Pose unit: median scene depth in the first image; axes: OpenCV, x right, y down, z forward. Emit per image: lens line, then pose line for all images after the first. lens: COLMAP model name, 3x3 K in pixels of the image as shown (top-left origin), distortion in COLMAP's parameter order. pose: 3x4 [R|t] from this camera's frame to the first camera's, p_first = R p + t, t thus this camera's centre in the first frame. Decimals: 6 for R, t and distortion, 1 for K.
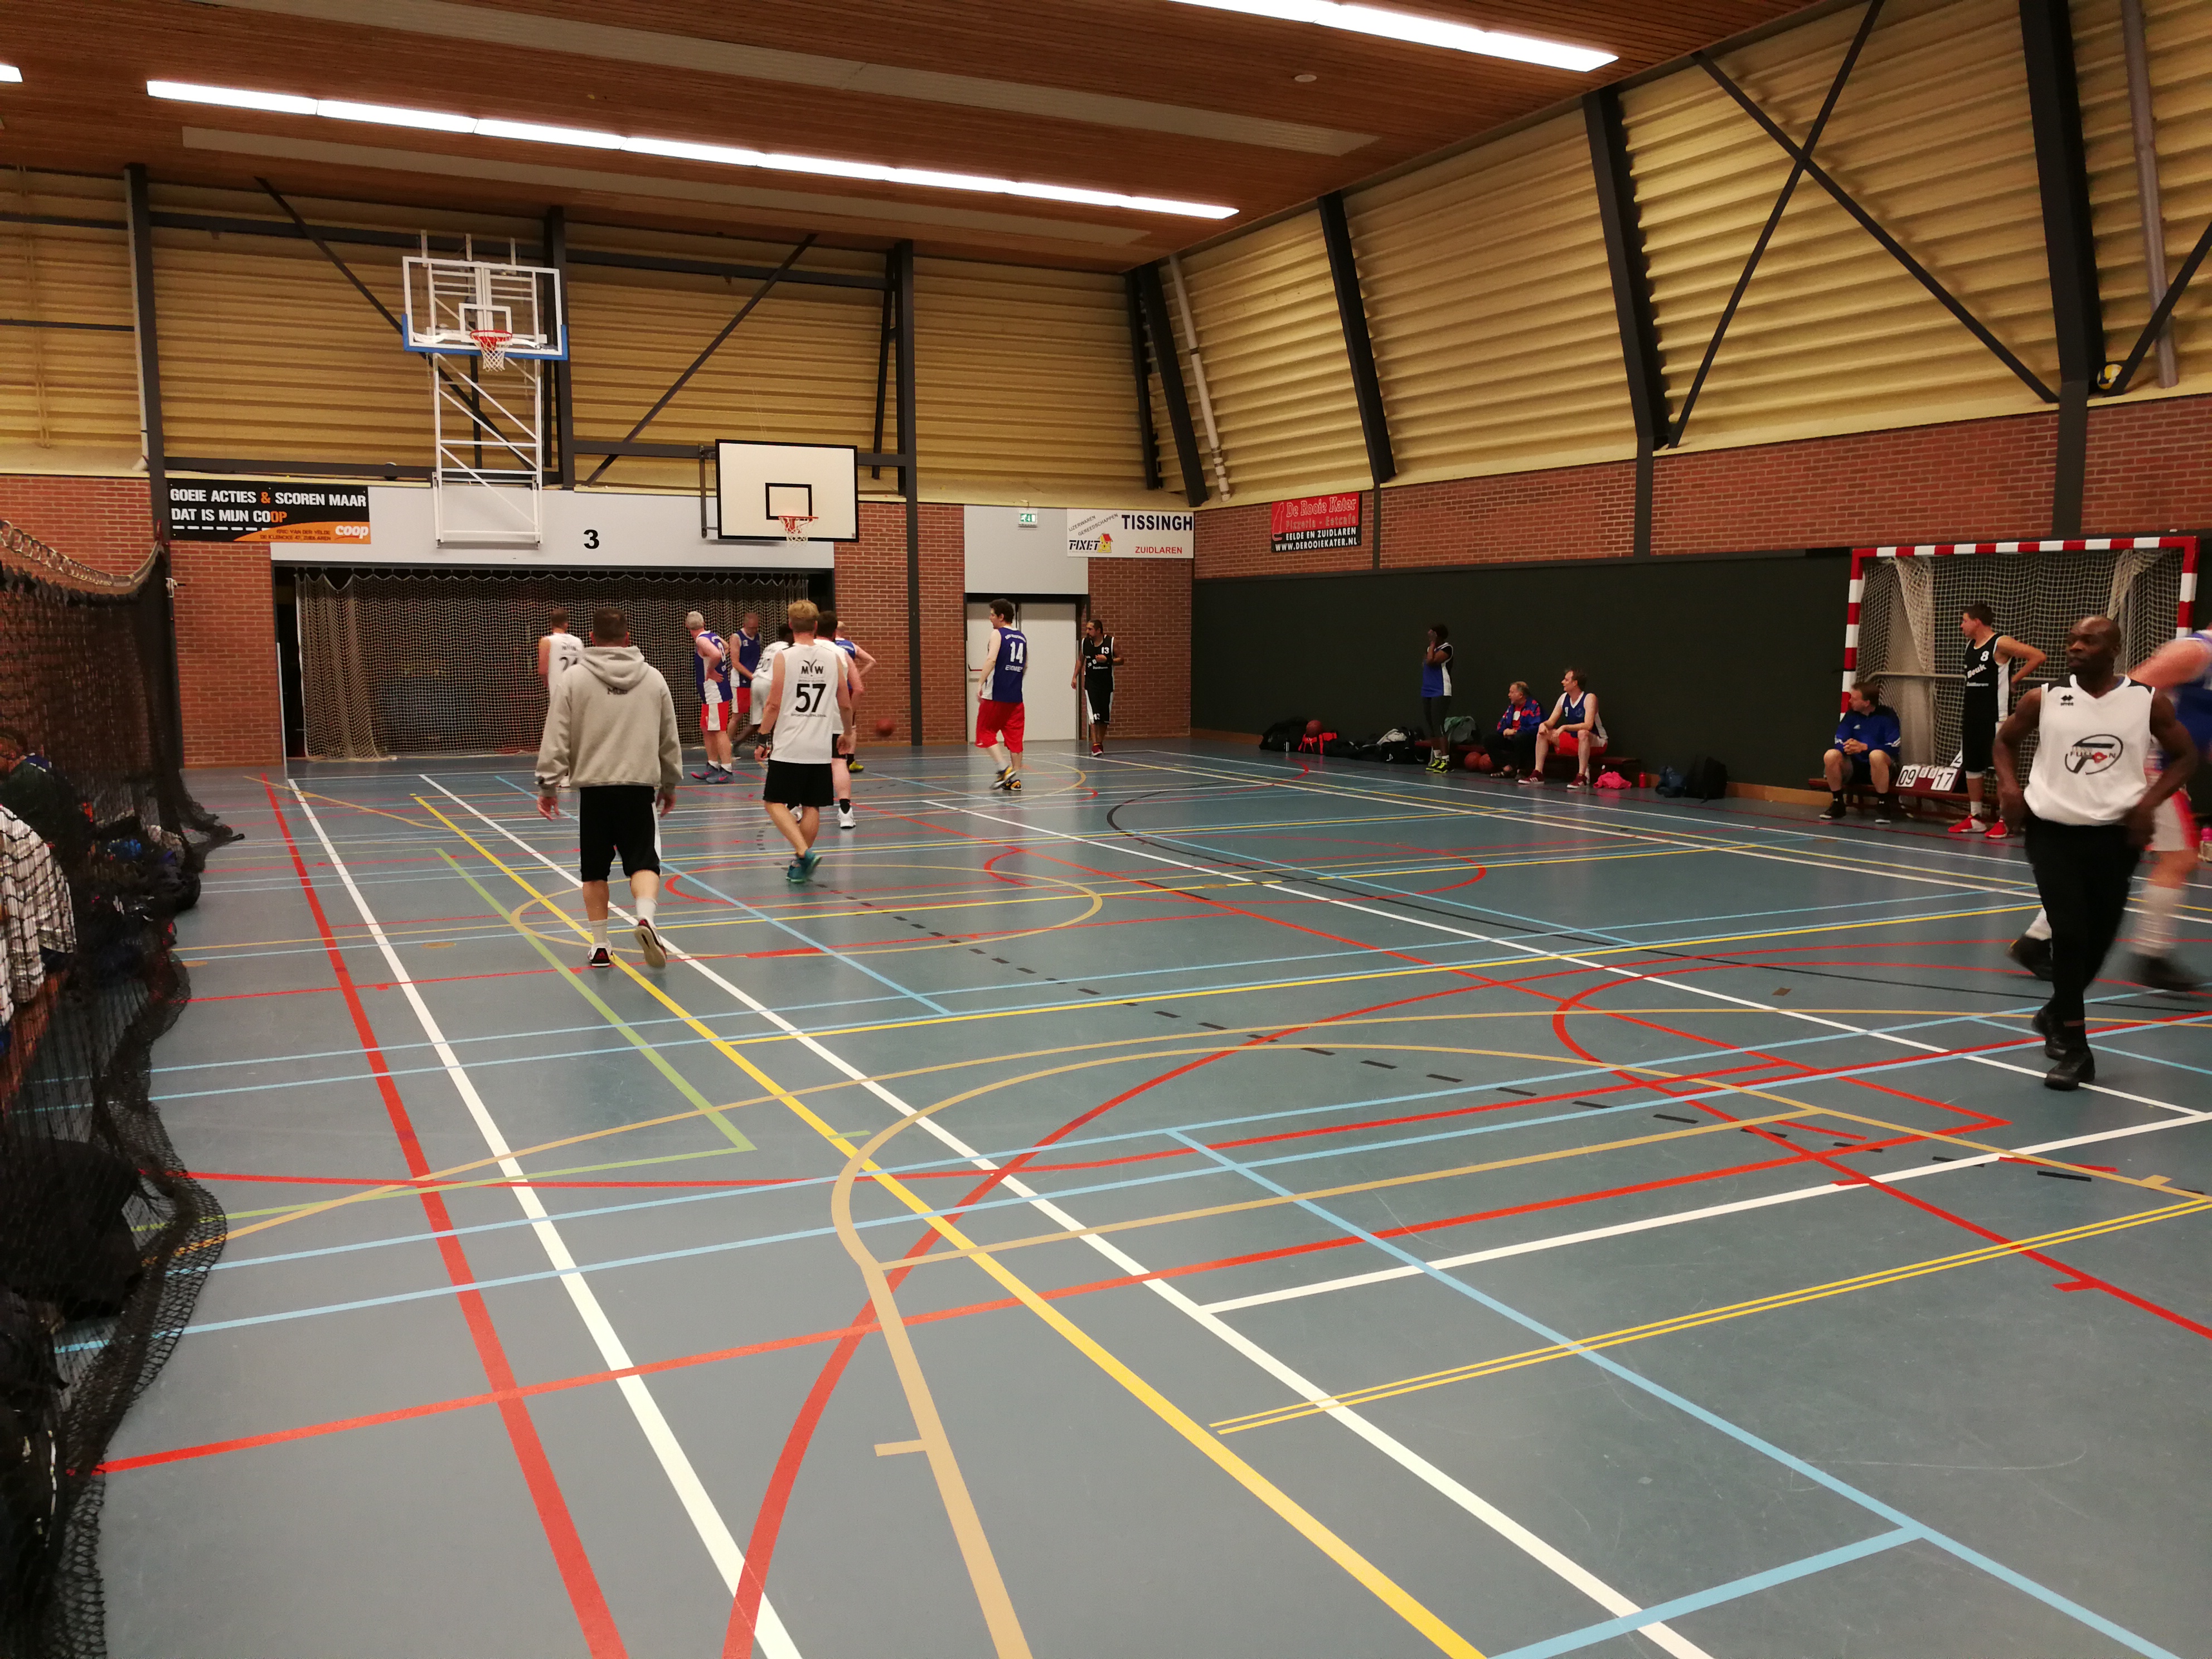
lens RADIAL K [[1779.0, 0, 1099.1], [0, 1779.0, 847.0], [0, 0, 1]] dist [0.034352, -0.048761]
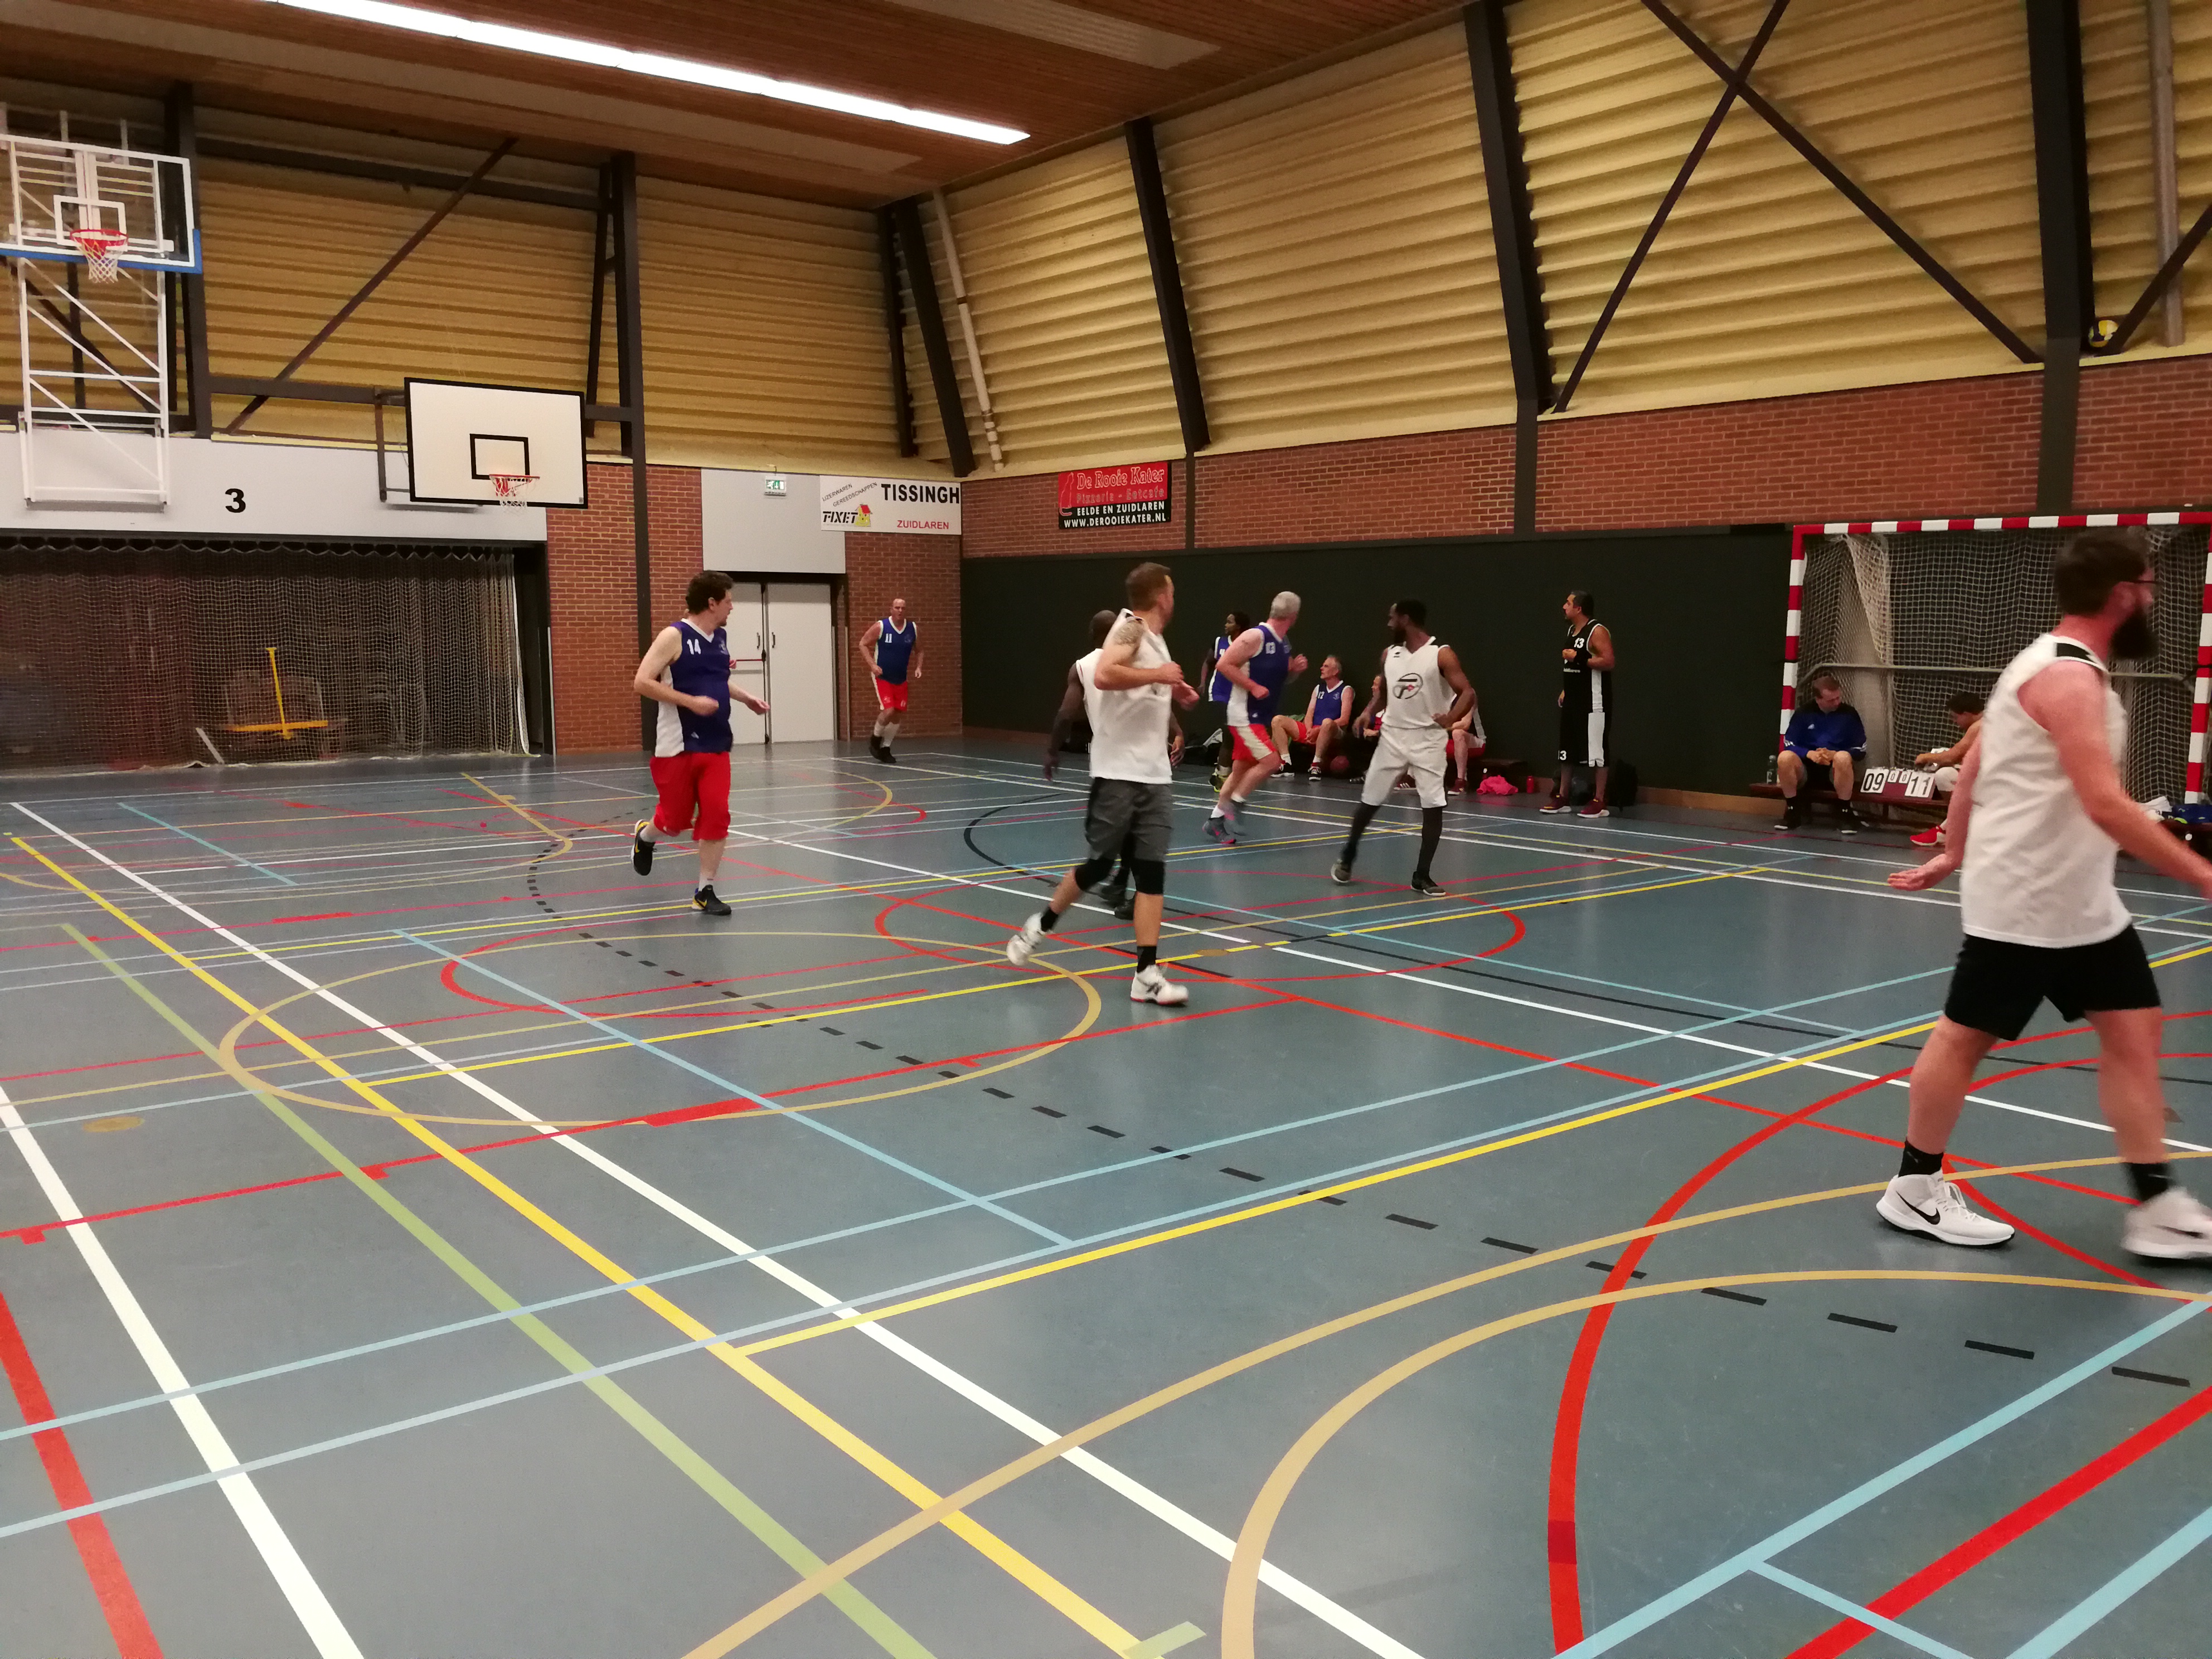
lens RADIAL K [[1779.0, 0, 1104.0], [0, 1779.0, 822.3], [0, 0, 1]] dist [0.034352, -0.048761]
pose [[0.979794, -0.021728, 0.198828, -0.069069], [0.023044, 0.999725, -0.004306, -0.016882], [-0.198679, 0.008801, 0.980025, 0.145011]]
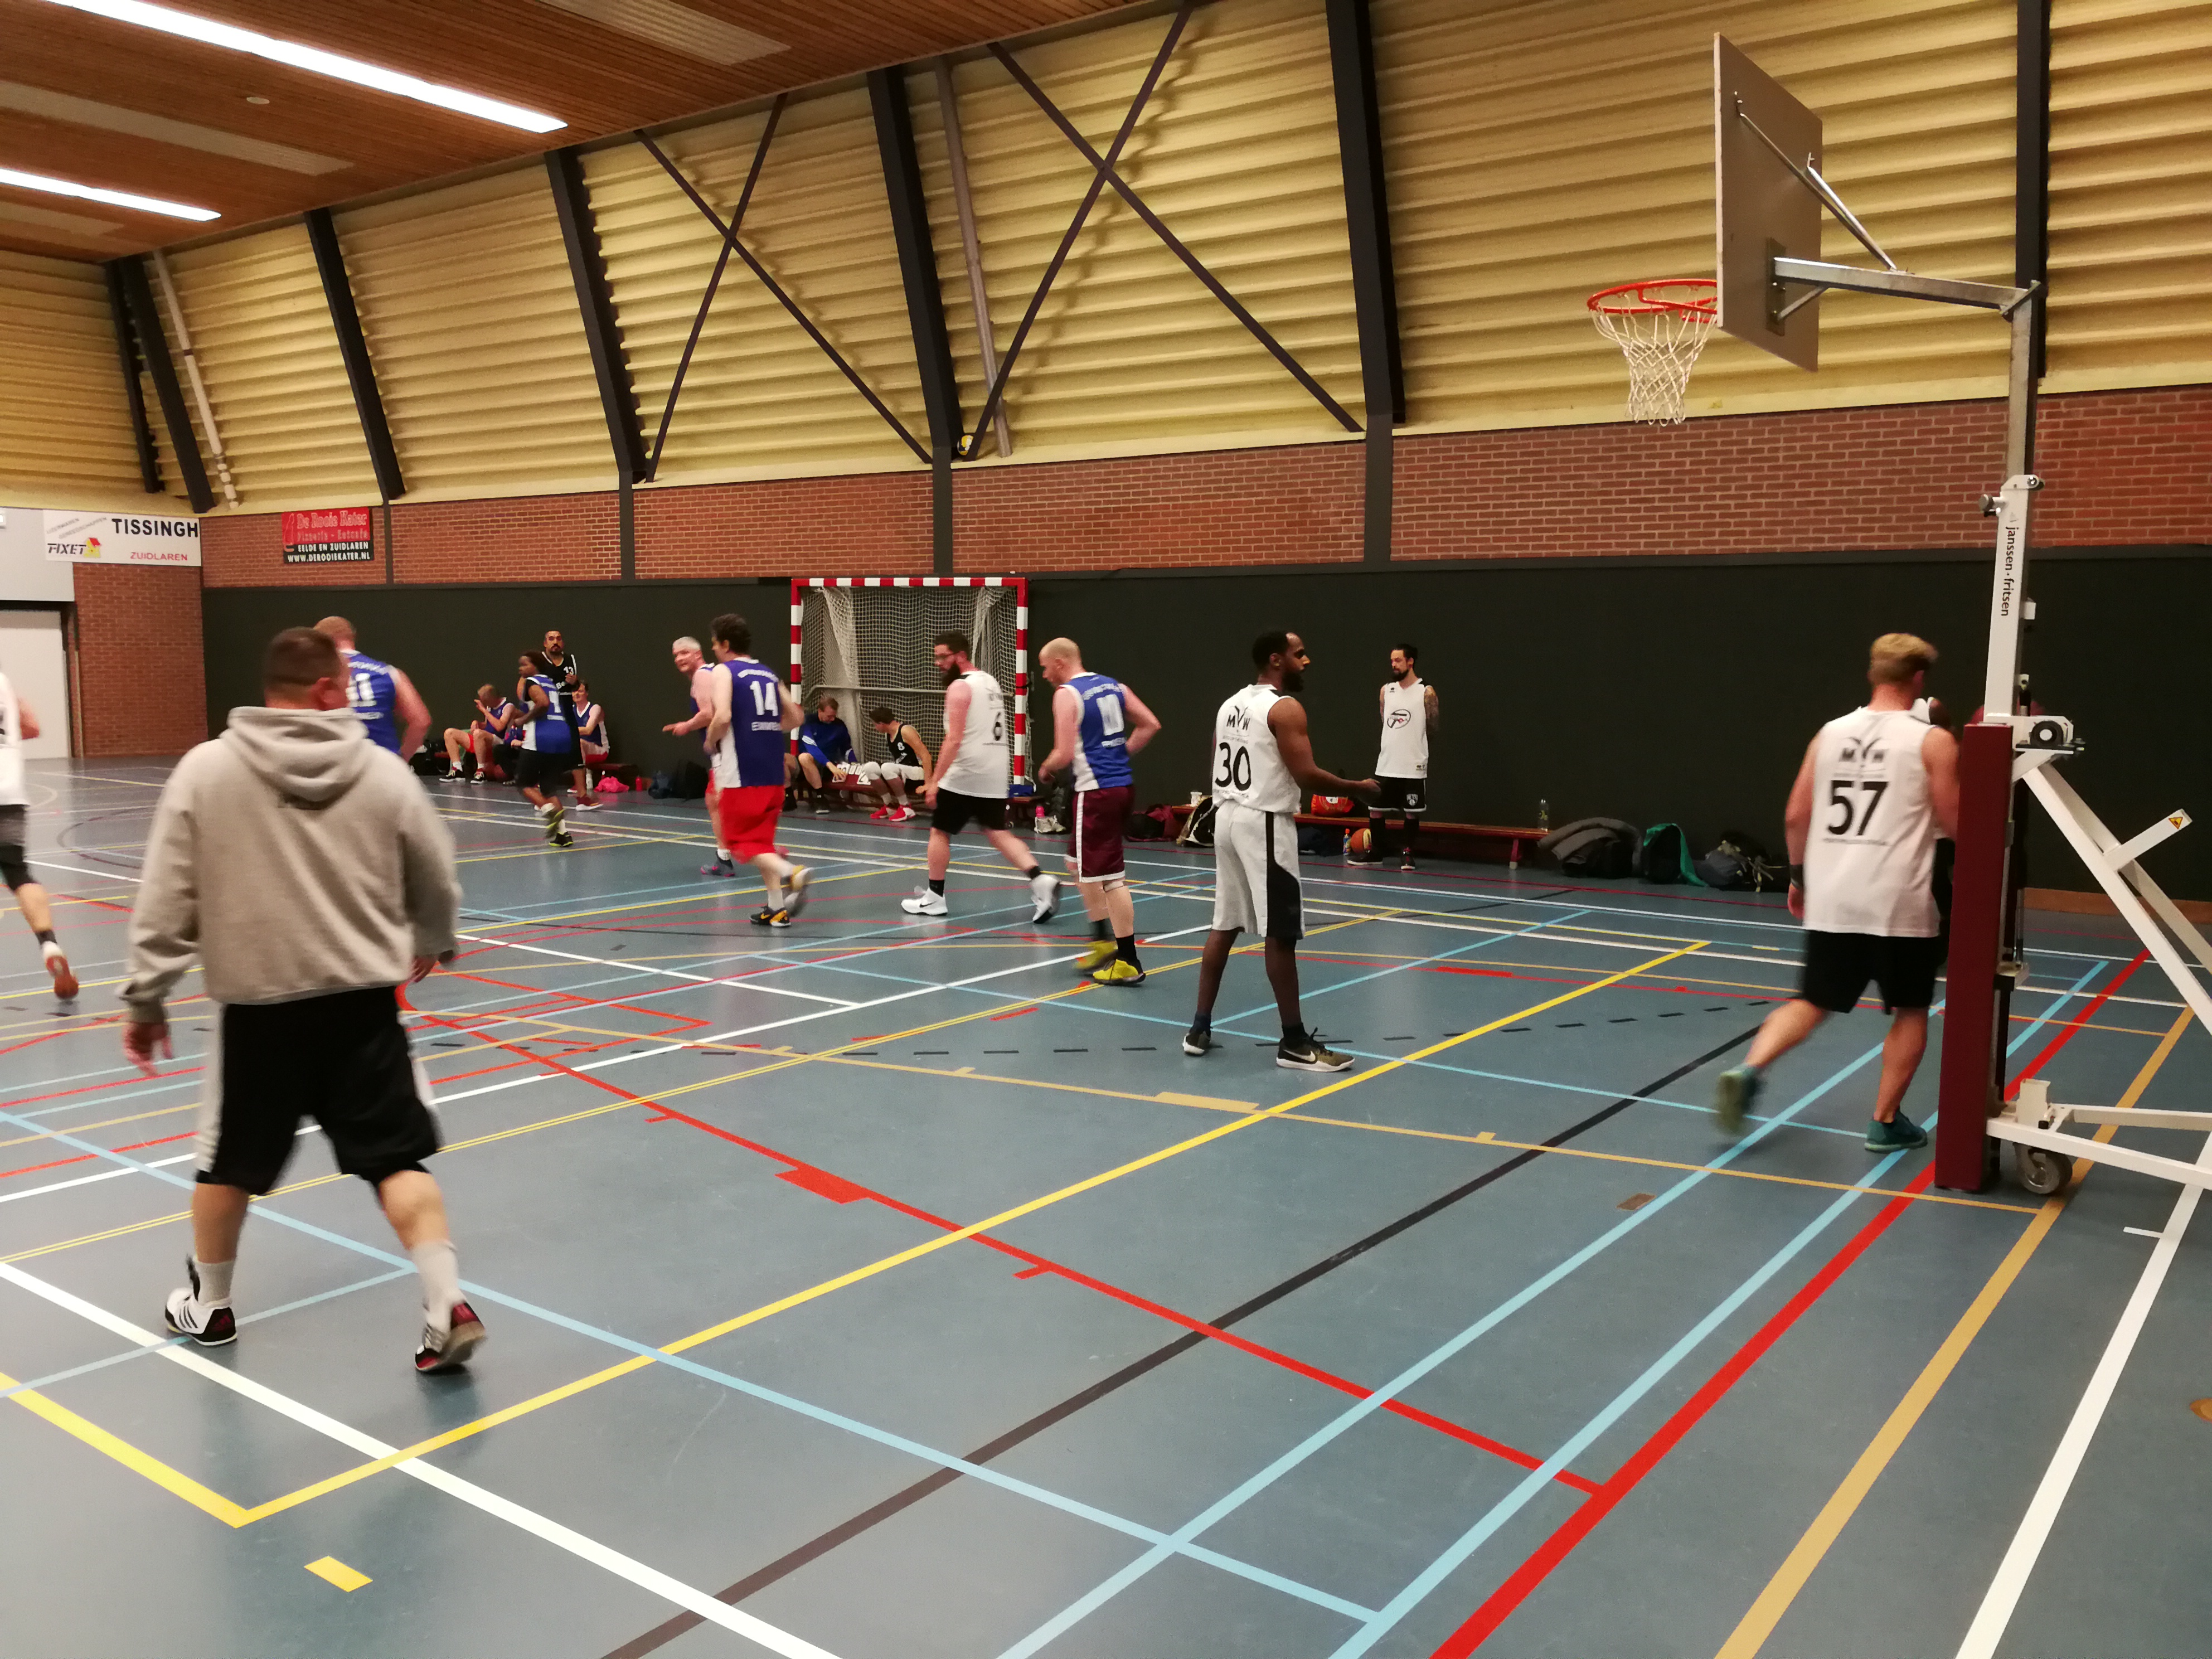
lens RADIAL K [[1779.0, 0, 1087.4], [0, 1779.0, 839.4], [0, 0, 1]] dist [0.034352, -0.048761]
pose [[0.891592, -0.042085, 0.450881, 0.046648], [0.047531, 0.998870, -0.000755, 0.009112], [-0.450339, 0.022104, 0.892584, -0.084713]]
